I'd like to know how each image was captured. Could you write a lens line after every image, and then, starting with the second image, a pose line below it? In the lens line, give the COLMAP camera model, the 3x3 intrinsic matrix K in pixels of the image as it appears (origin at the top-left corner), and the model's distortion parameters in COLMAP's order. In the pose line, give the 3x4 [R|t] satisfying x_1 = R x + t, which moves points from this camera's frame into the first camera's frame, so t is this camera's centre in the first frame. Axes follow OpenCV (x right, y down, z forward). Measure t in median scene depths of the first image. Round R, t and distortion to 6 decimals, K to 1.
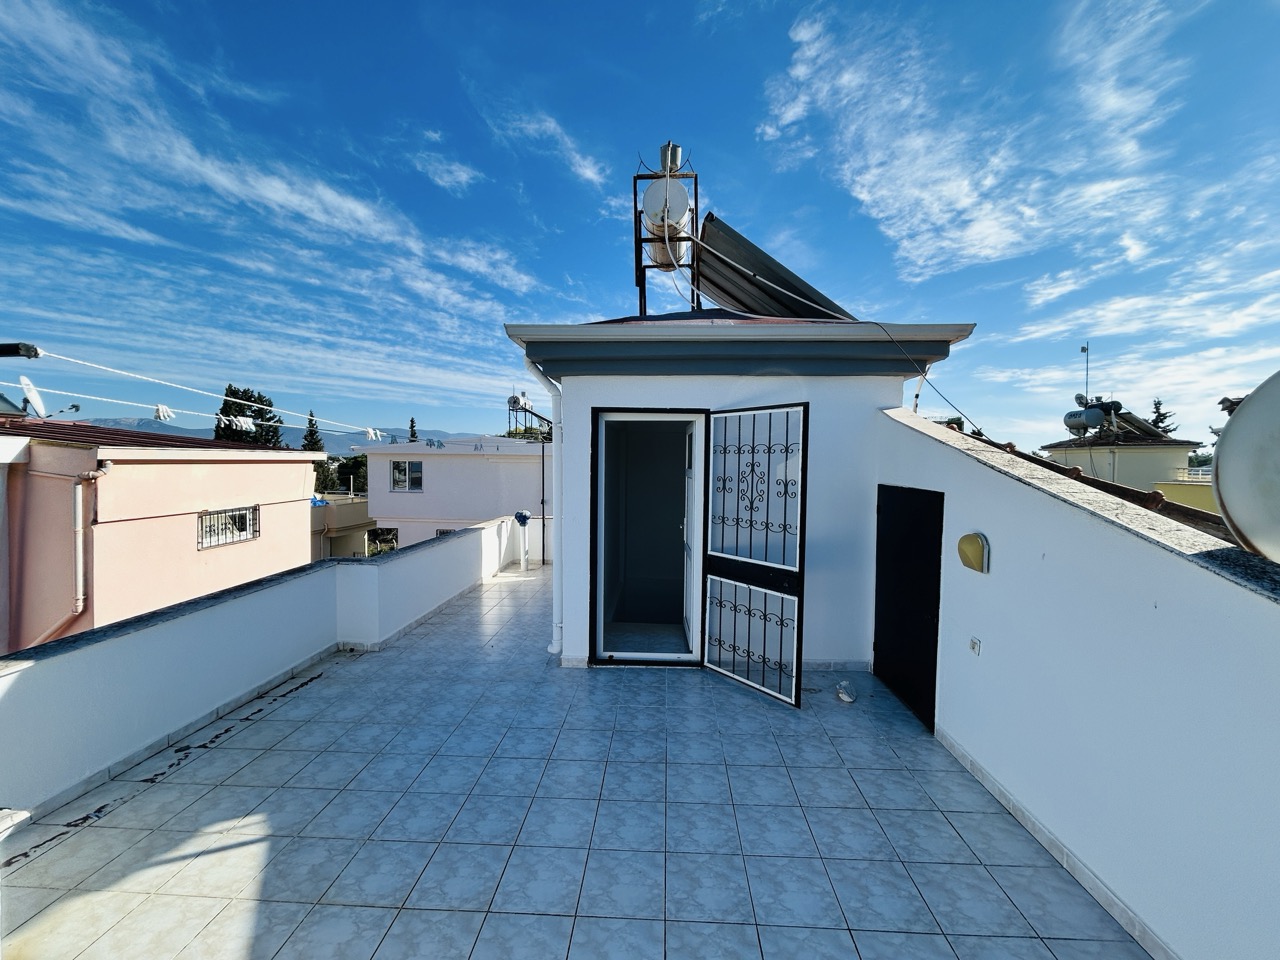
lens RADIAL K [[514.4, 0, 638.8], [0, 514.4, 476.3], [0, 0, 1]] dist [0.001025, -0.000063]
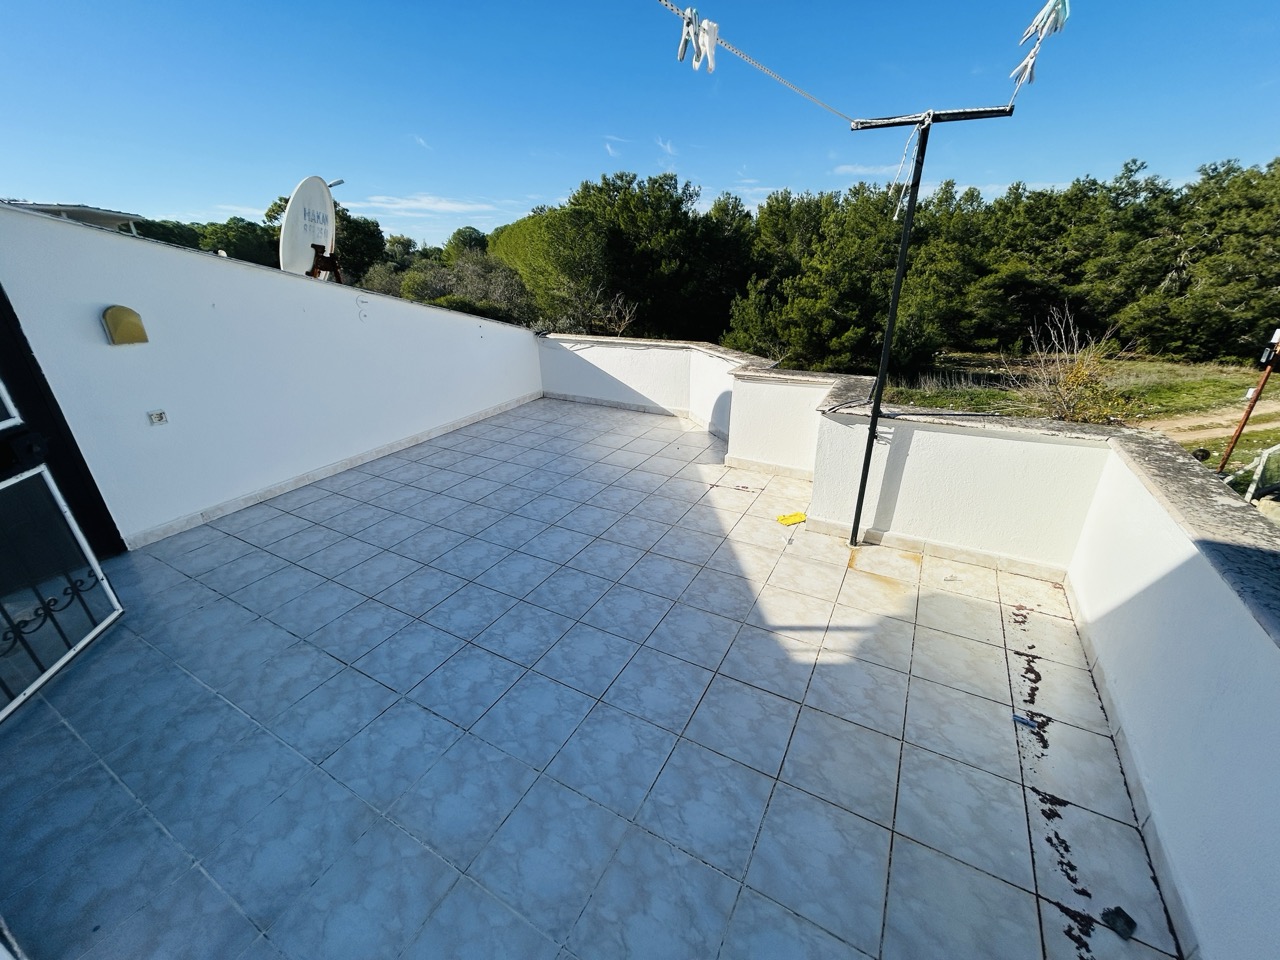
lens RADIAL K [[514.4, 0, 638.8], [0, 514.4, 480.9], [0, 0, 1]] dist [0.001025, -0.000063]
pose [[-0.897329, -0.165489, 0.409164, -0.789669], [0.030068, 0.901971, 0.430749, 0.020967], [-0.440338, 0.398826, -0.804388, 1.662597]]
